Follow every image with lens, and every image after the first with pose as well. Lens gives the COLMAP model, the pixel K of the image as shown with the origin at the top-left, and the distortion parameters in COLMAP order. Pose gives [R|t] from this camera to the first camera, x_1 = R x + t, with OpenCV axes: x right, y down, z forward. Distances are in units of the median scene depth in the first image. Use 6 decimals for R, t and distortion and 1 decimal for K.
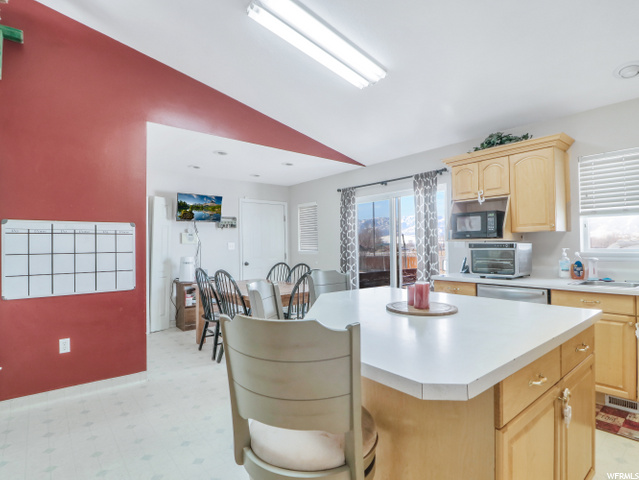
lens RADIAL K [[334.3, 0, 342.8], [0, 334.3, 240.5], [0, 0, 1]] dist [-0.000036, -0.000085]
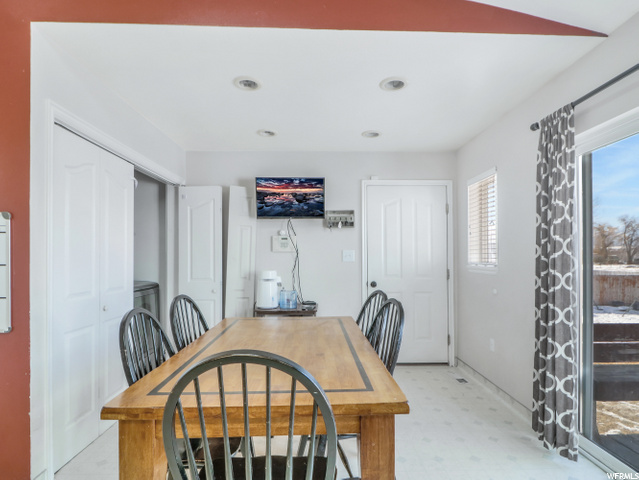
lens RADIAL K [[359.7, 0, 319.2], [0, 359.7, 253.5], [0, 0, 1]] dist [-0.000717, -0.000452]
pose [[0.759586, 0.007271, -0.650366, 0.082660], [0.000078, 0.999936, 0.011270, 0.005039], [0.650407, -0.008611, 0.759537, 0.500977]]
